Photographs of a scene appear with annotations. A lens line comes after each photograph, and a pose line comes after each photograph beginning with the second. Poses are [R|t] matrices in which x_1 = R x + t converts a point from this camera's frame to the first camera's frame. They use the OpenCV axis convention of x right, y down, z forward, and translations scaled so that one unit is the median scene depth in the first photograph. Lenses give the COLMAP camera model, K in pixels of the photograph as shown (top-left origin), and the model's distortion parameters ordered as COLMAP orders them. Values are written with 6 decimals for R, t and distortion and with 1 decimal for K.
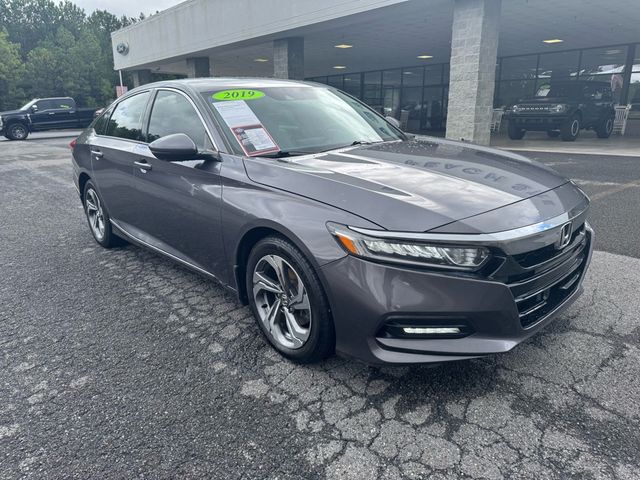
lens RADIAL K [[454.6, 0, 319.1], [0, 454.6, 240.7], [0, 0, 1]] dist [0.030449, -0.040974]
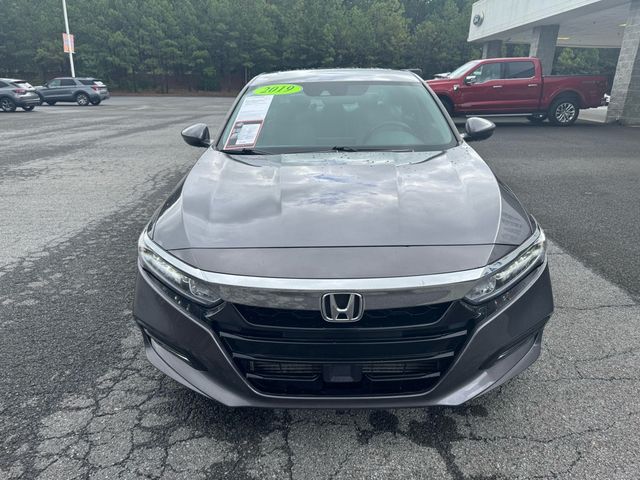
lens RADIAL K [[454.6, 0, 324.4], [0, 454.6, 239.3], [0, 0, 1]] dist [0.030449, -0.040974]
pose [[0.729964, 0.246262, -0.637579, 0.729606], [-0.208232, 0.968617, 0.135720, -0.163681], [0.650993, 0.033694, 0.758336, 0.306735]]
